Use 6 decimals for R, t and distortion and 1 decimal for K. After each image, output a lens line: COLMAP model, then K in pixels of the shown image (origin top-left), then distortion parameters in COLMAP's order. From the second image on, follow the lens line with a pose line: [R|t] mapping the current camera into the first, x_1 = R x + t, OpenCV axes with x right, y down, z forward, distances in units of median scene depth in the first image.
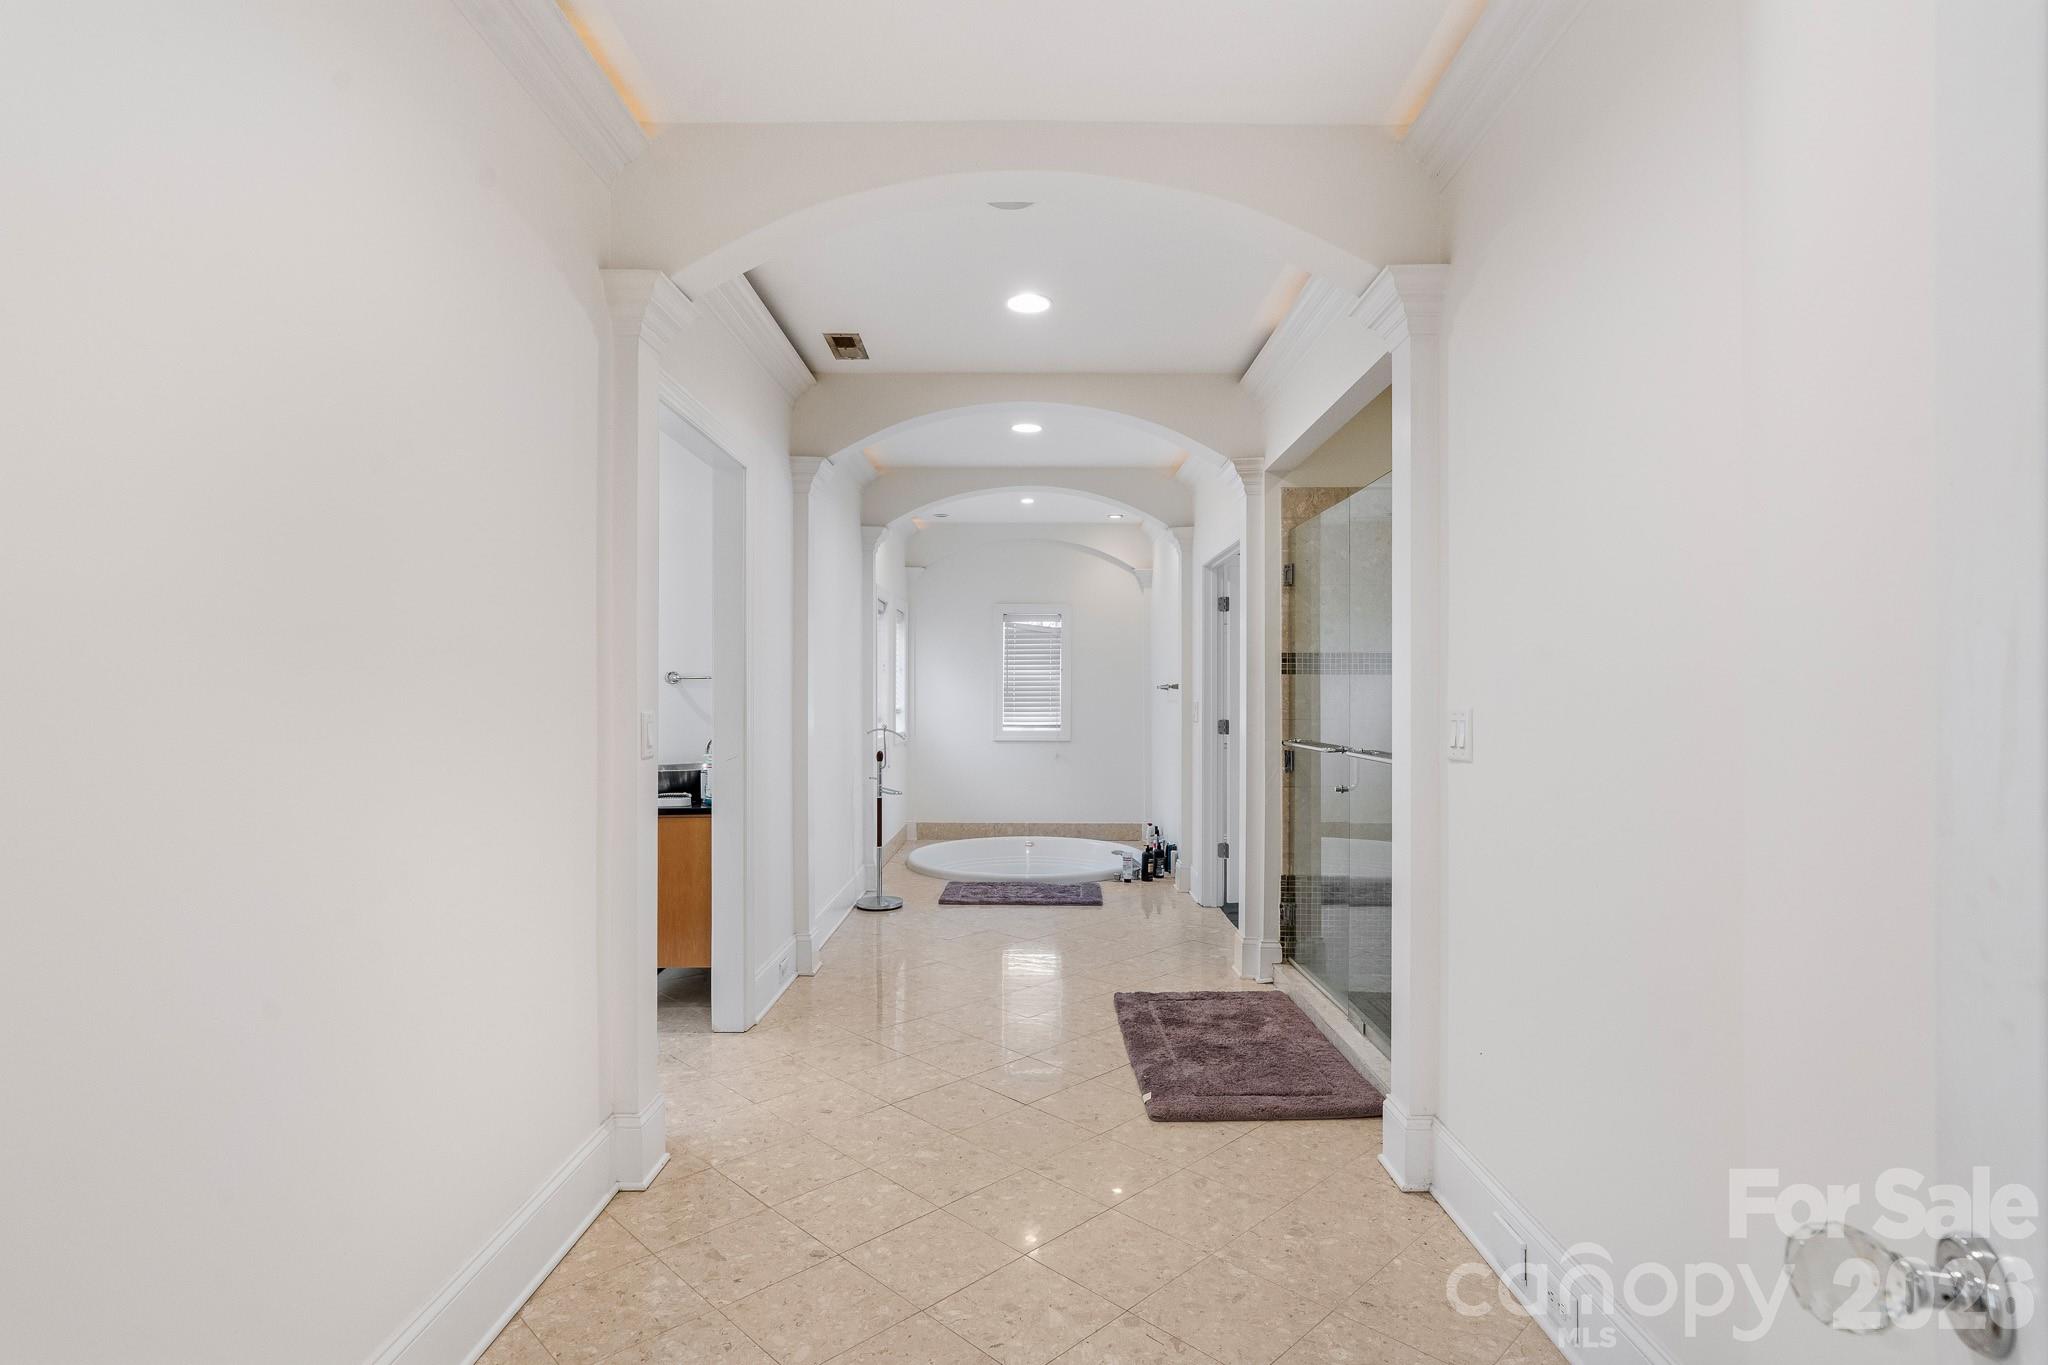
lens RADIAL K [[1003.3, 0, 1033.7], [0, 1003.3, 686.0], [0, 0, 1]] dist [-0.003477, 0.001801]
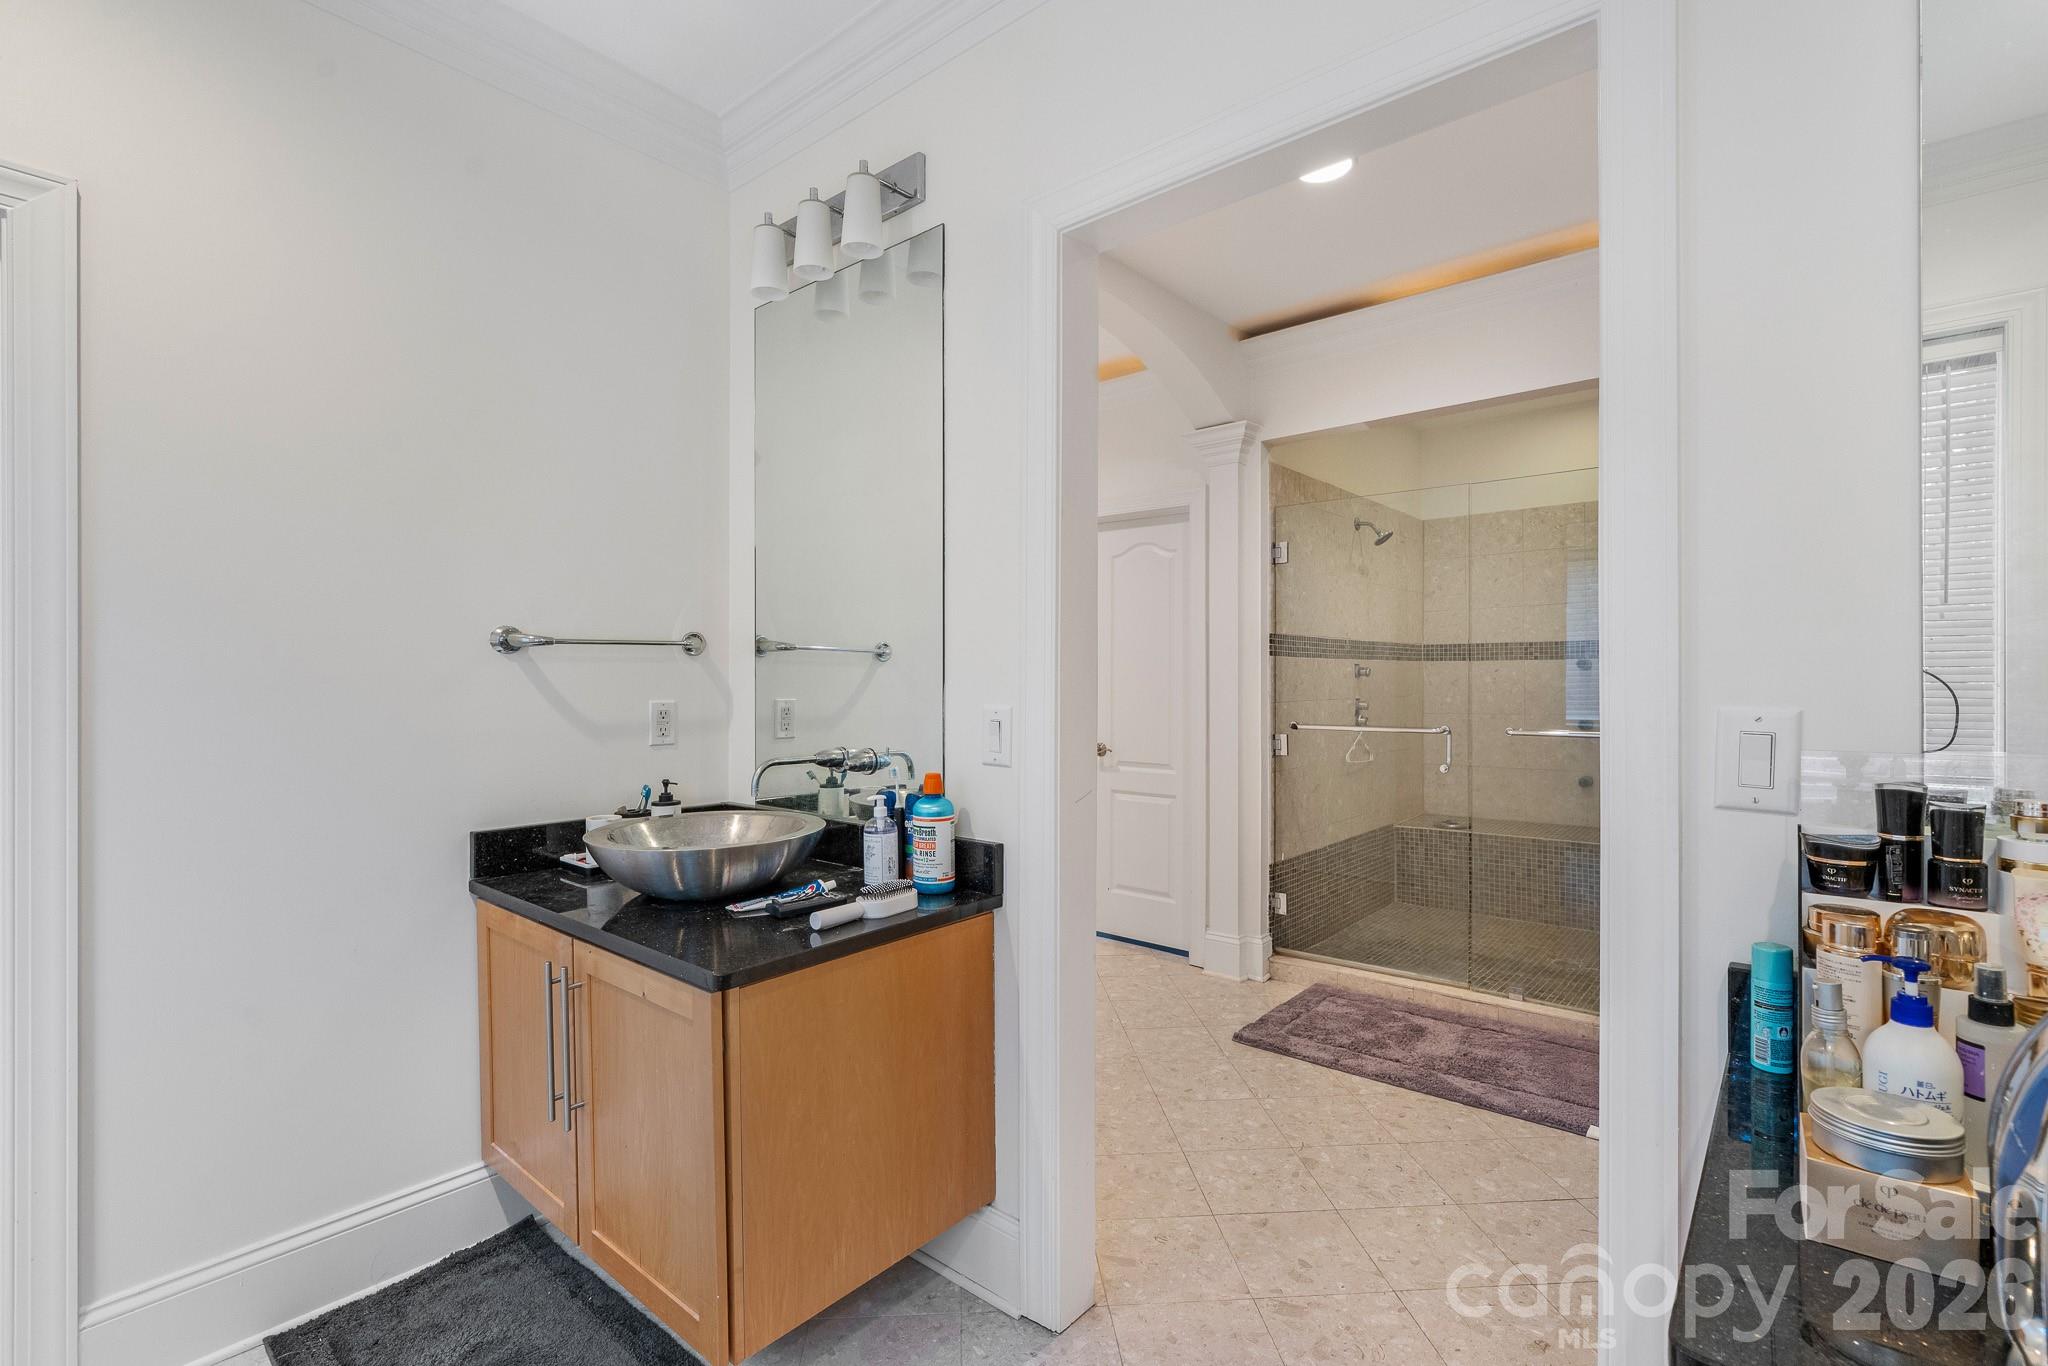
lens RADIAL K [[920.8, 0, 1017.9], [0, 920.8, 694.7], [0, 0, 1]] dist [-0.005413, 0.000424]
pose [[0.670673, -0.010634, 0.741677, -0.568978], [0.001612, 0.999916, 0.012880, 0.013160], [-0.741751, -0.007443, 0.670634, 0.592465]]
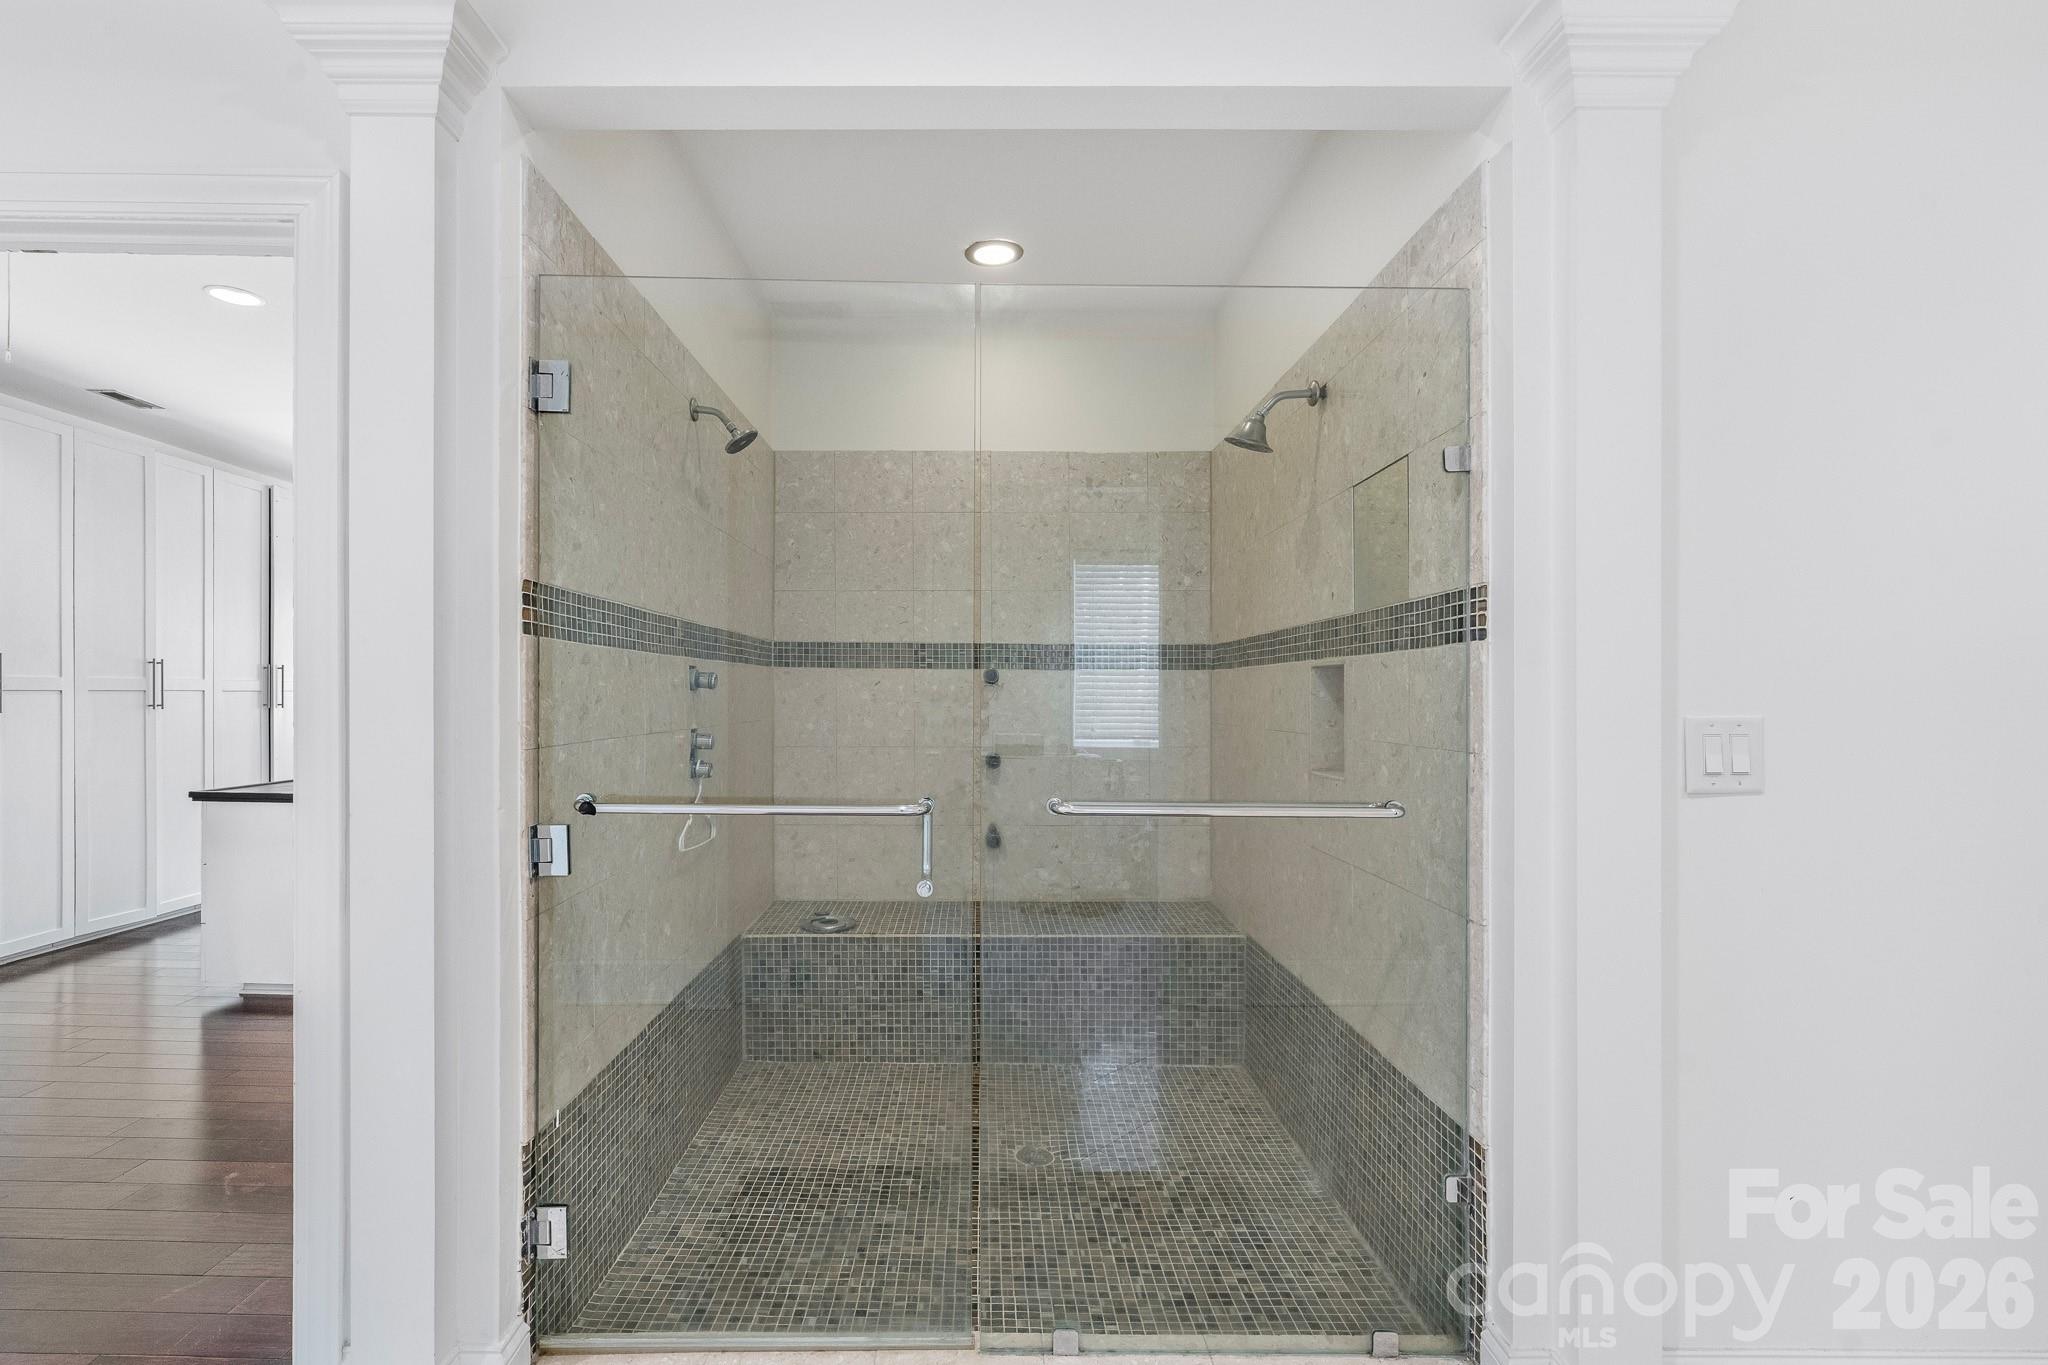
lens RADIAL K [[920.8, 0, 968.7], [0, 920.8, 707.9], [0, 0, 1]] dist [-0.005413, 0.000424]
pose [[0.013256, -0.010307, 0.999859, -0.120051], [-0.008188, 0.999912, 0.010416, 0.011259], [-0.999879, -0.008325, 0.013170, 0.821066]]
